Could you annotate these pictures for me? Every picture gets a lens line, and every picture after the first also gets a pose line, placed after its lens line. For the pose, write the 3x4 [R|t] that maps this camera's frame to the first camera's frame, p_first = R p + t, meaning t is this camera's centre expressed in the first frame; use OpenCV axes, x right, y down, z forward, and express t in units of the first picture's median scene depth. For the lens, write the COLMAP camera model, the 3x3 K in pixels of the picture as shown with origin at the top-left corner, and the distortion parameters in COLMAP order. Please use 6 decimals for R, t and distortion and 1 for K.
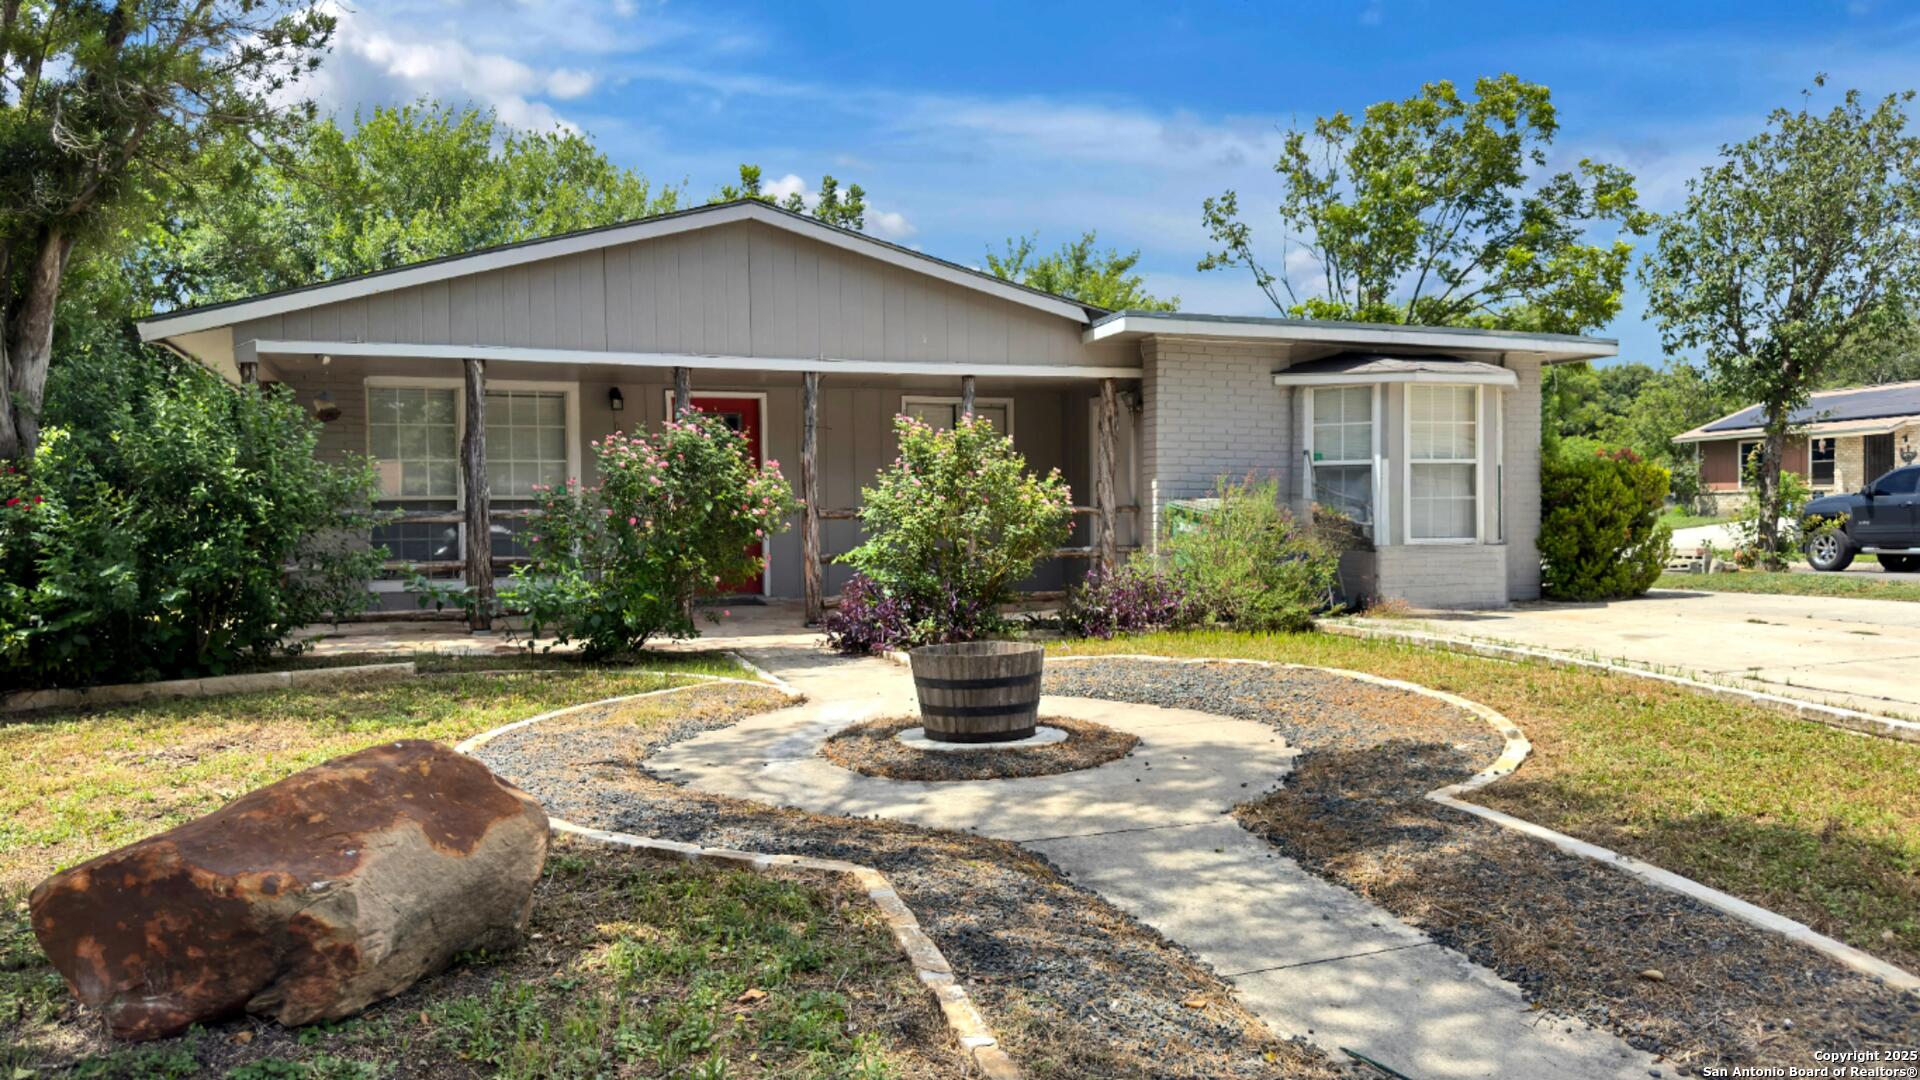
lens RADIAL K [[1458.1, 0, 970.5], [0, 1458.1, 558.0], [0, 0, 1]] dist [0.068295, -0.055588]
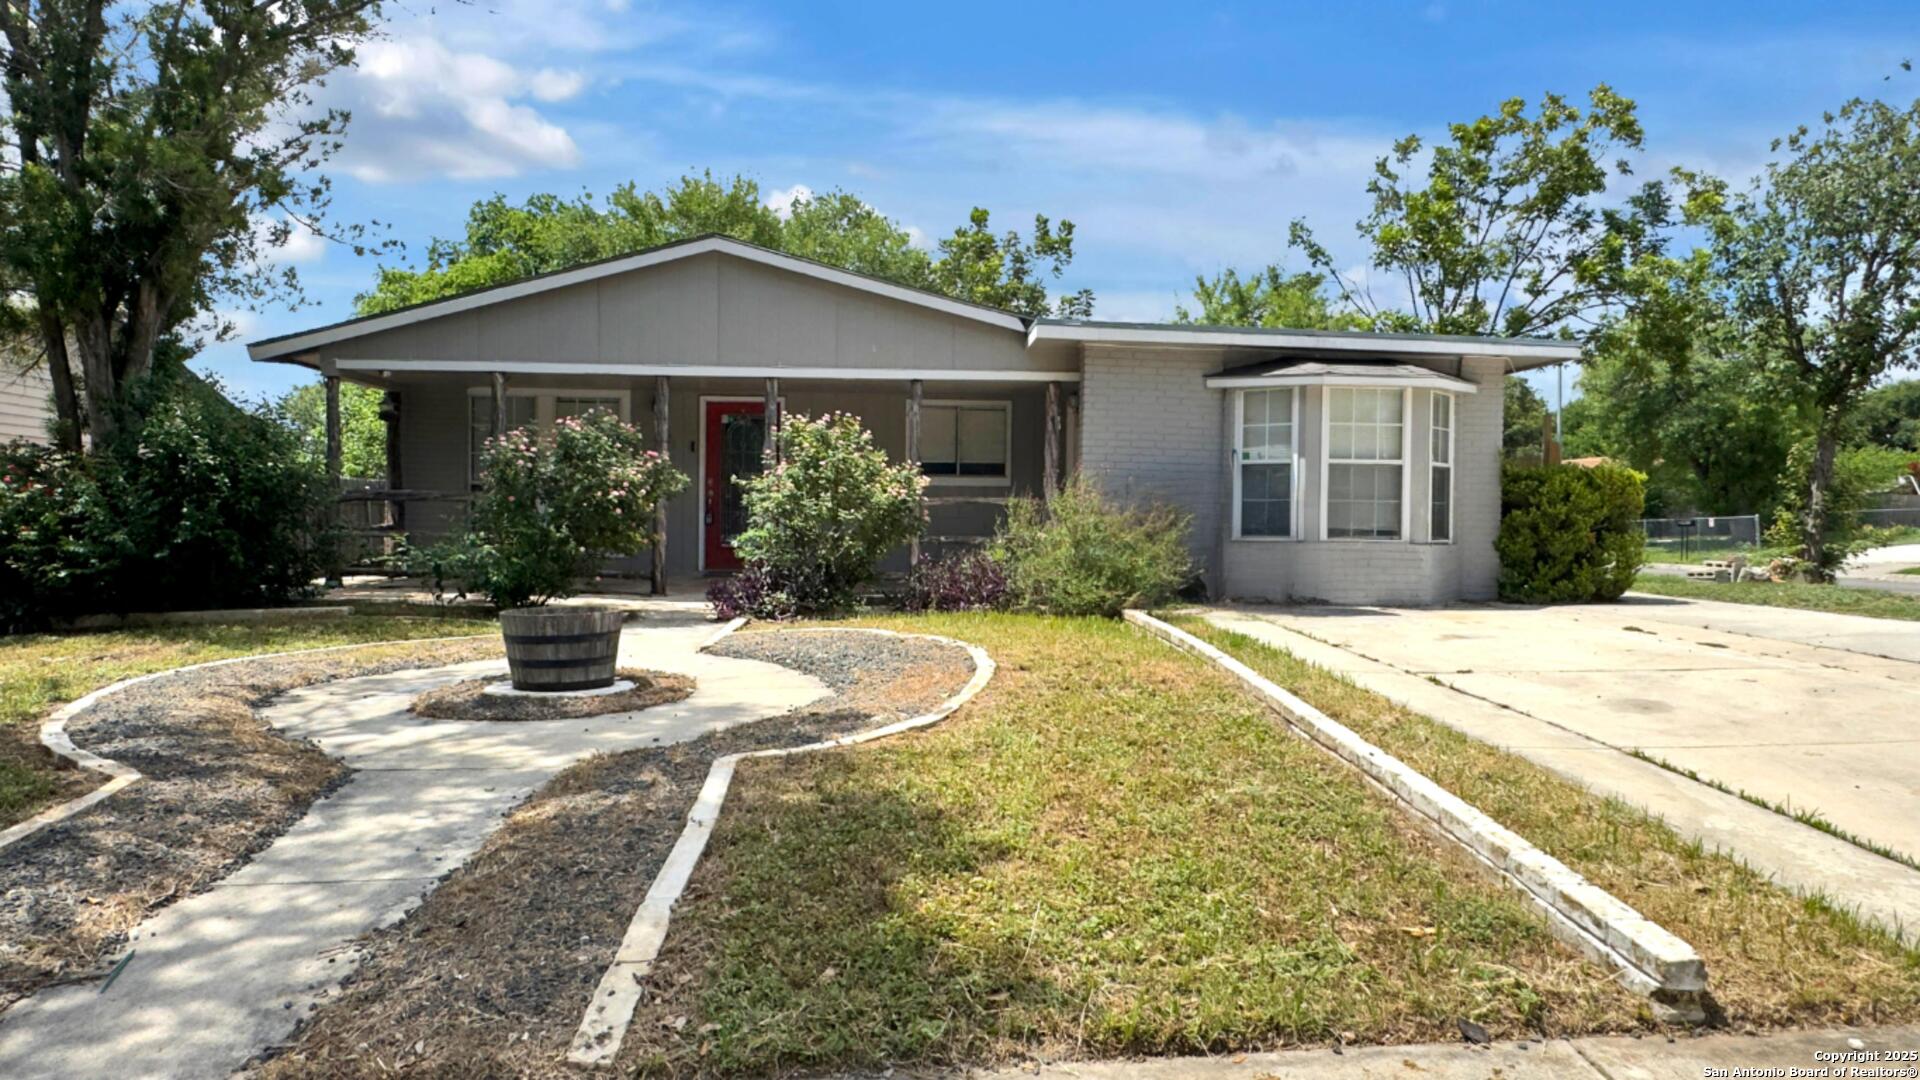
lens RADIAL K [[1269.4, 0, 955.6], [0, 1269.4, 546.3], [0, 0, 1]] dist [-0.020174, 0.008006]
pose [[0.958632, 0.028941, -0.283173, 0.297697], [-0.029616, 0.999560, 0.001896, 0.000602], [0.283103, 0.006569, 0.959067, 0.064921]]
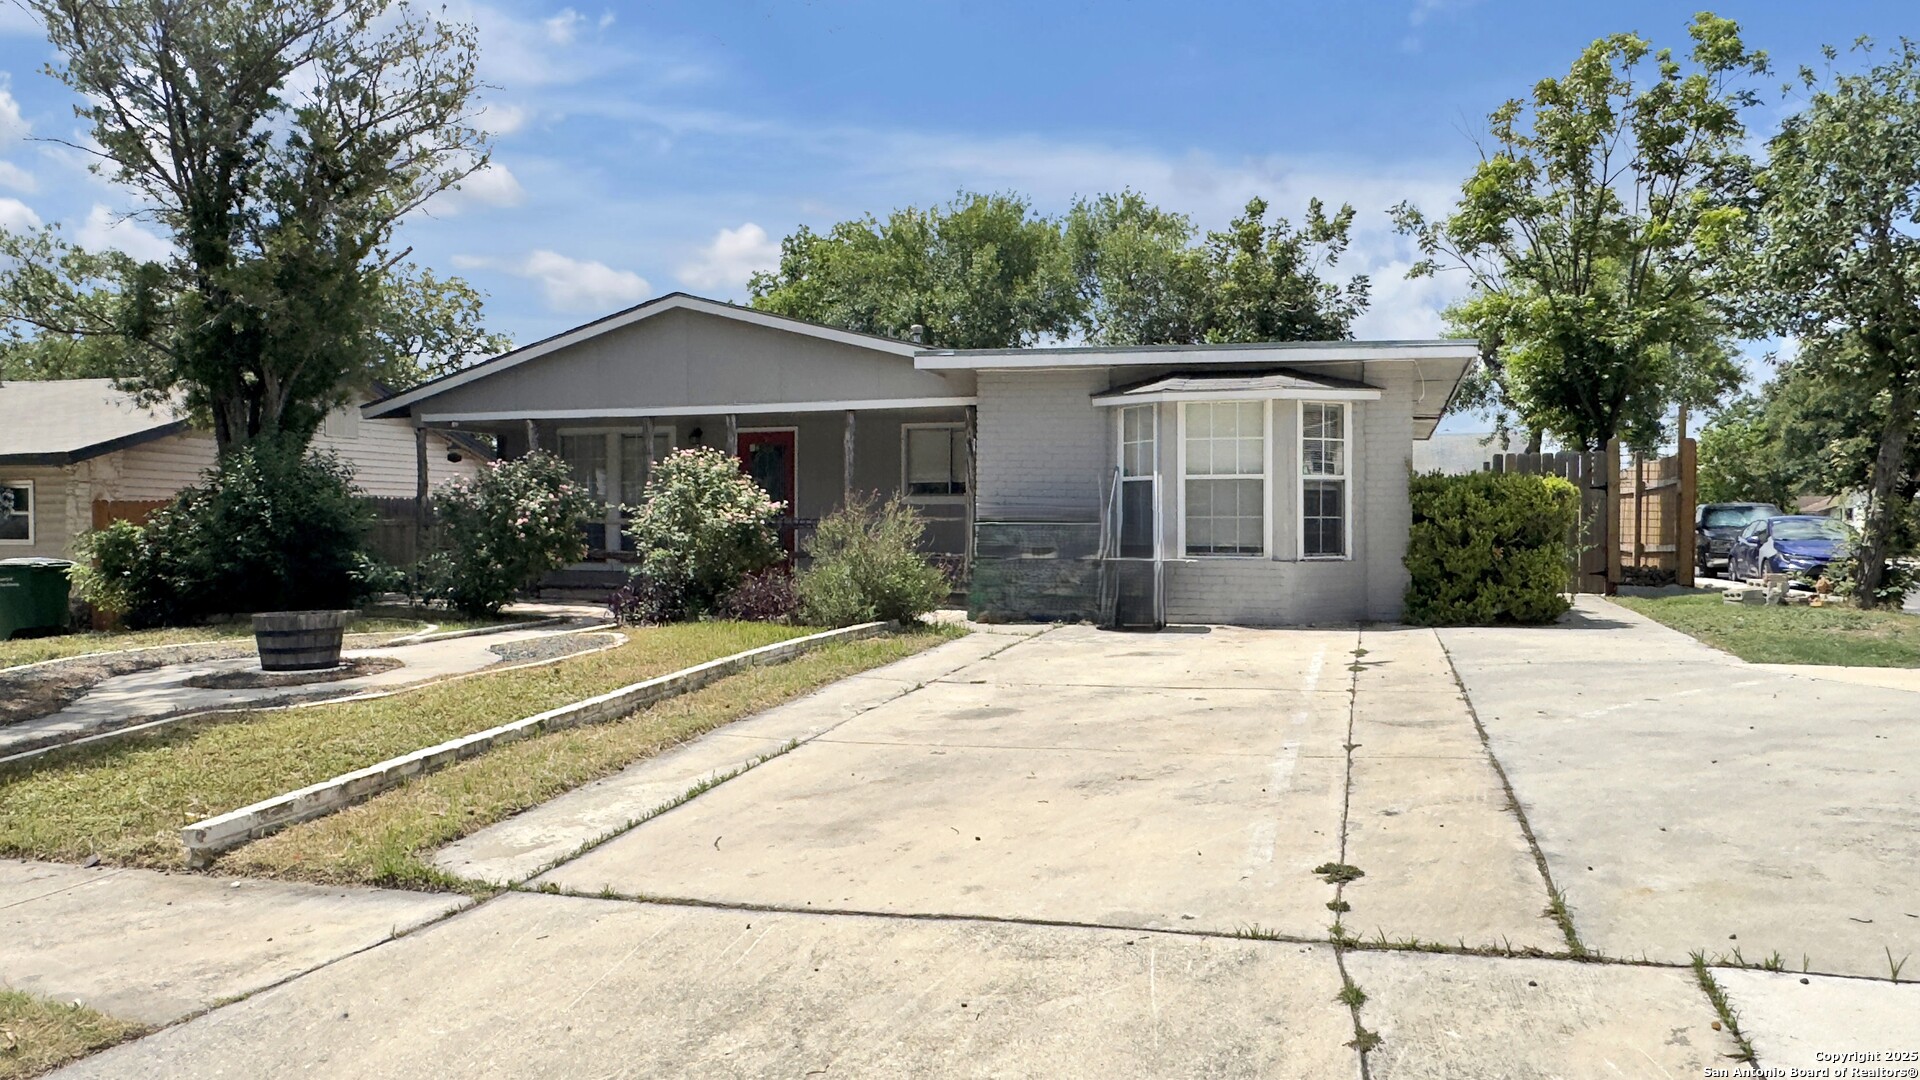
lens RADIAL K [[1377.5, 0, 953.6], [0, 1377.5, 545.1], [0, 0, 1]] dist [-0.041179, 0.000409]
pose [[0.778884, 0.023266, -0.626736, 0.767075], [-0.024974, 0.999670, 0.006073, -0.019845], [0.626670, 0.010922, 0.779208, 0.145795]]
